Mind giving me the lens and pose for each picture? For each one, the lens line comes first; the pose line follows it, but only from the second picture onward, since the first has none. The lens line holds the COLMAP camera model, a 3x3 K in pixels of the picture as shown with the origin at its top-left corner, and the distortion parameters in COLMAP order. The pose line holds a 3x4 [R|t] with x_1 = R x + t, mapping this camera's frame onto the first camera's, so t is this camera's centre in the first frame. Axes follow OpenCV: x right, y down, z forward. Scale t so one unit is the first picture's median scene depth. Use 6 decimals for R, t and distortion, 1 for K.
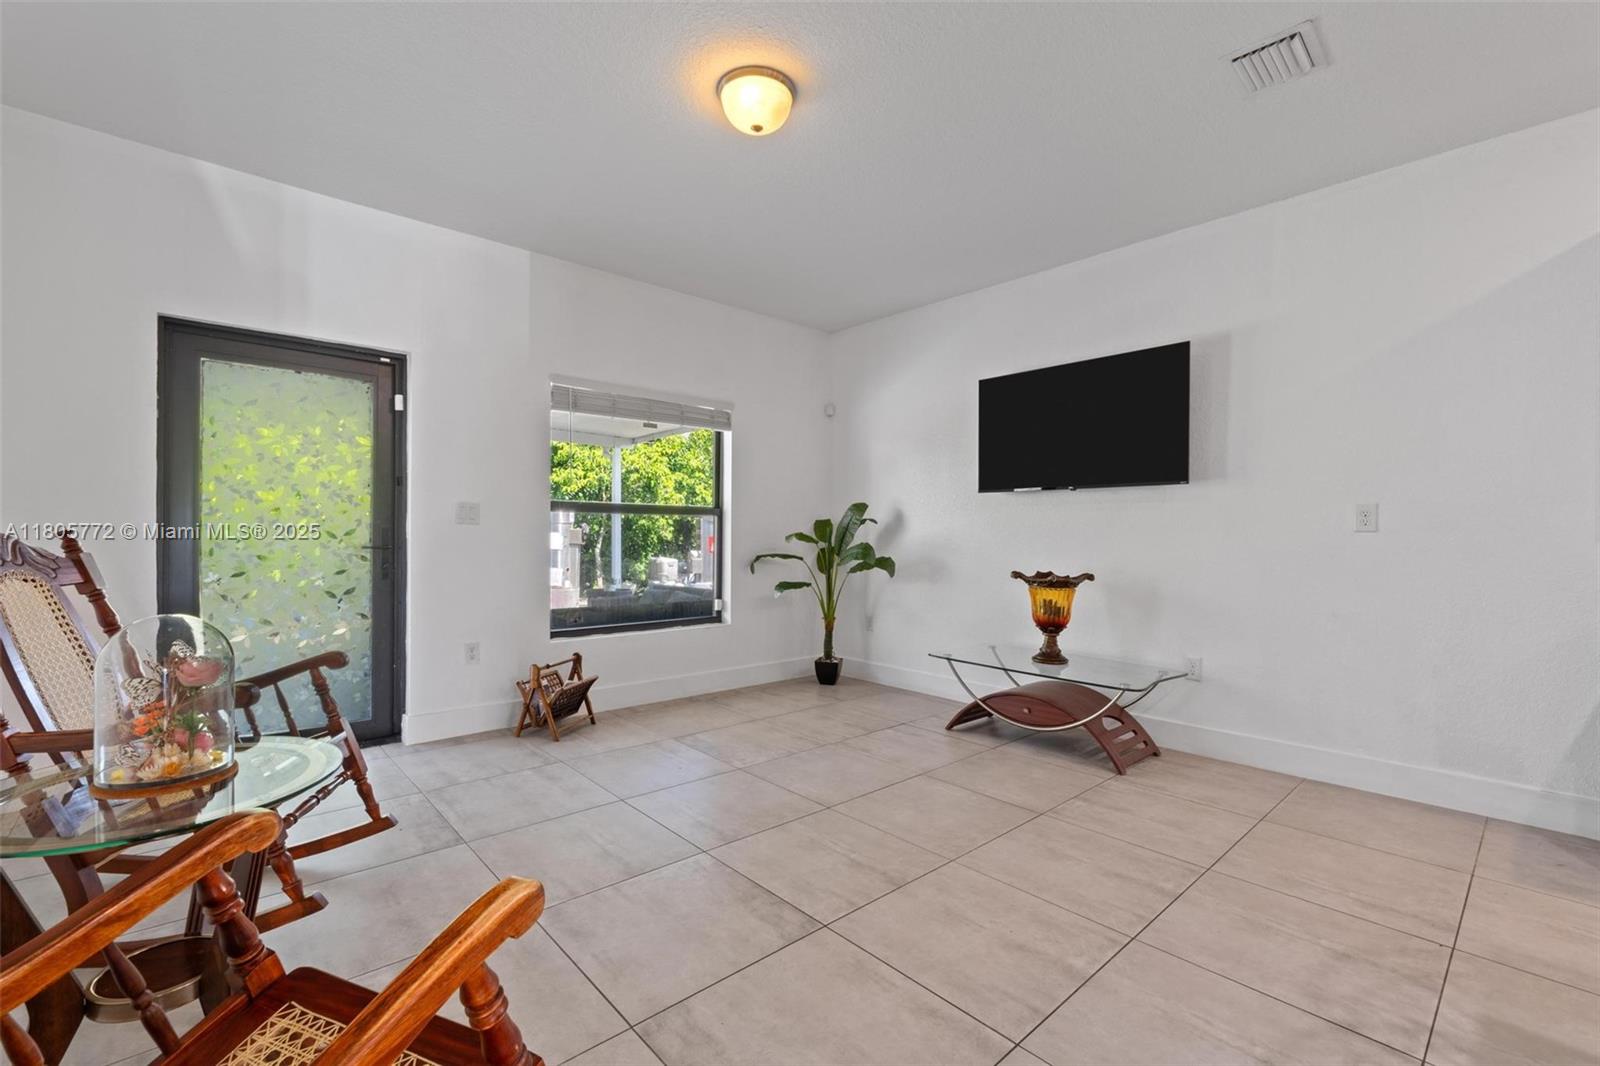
lens RADIAL K [[688.2, 0, 801.3], [0, 688.2, 541.8], [0, 0, 1]] dist [-0.002060, -0.000292]
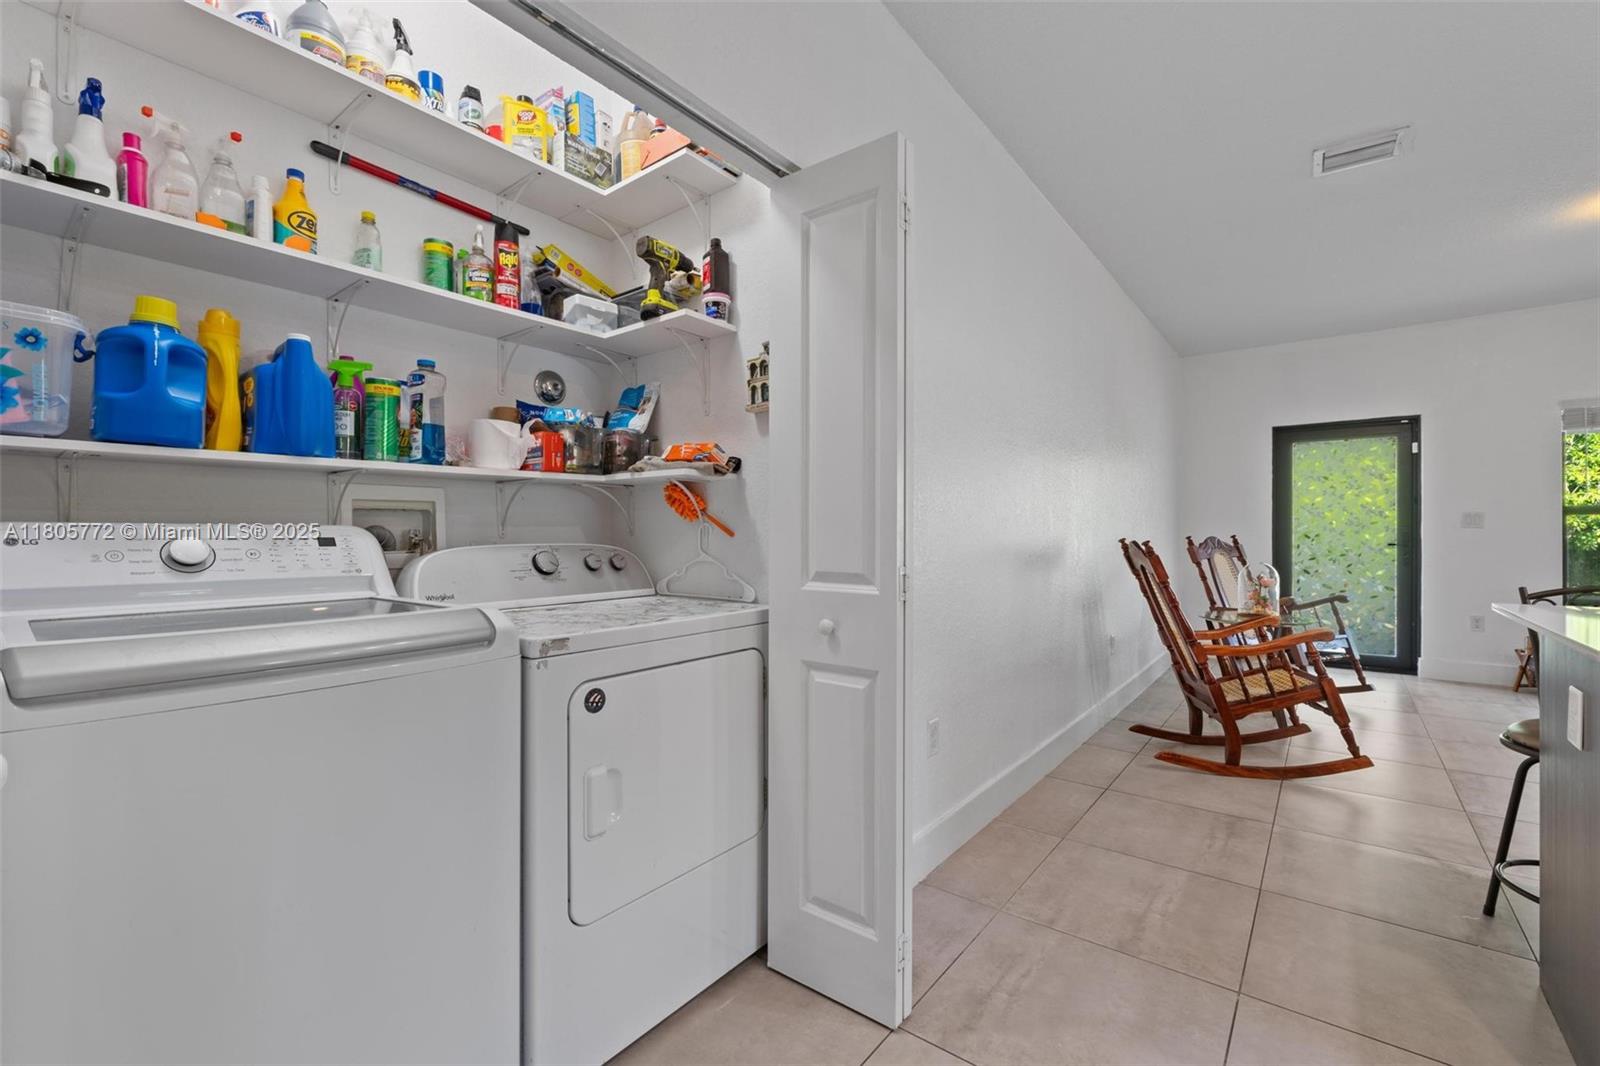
lens RADIAL K [[678.0, 0, 807.8], [0, 678.0, 534.5], [0, 0, 1]] dist [-0.005051, -0.000405]
pose [[0.176422, -0.010128, -0.984263, 0.623611], [-0.006104, 0.999917, -0.011384, 0.010629], [0.984296, 0.008017, 0.176345, -0.555057]]
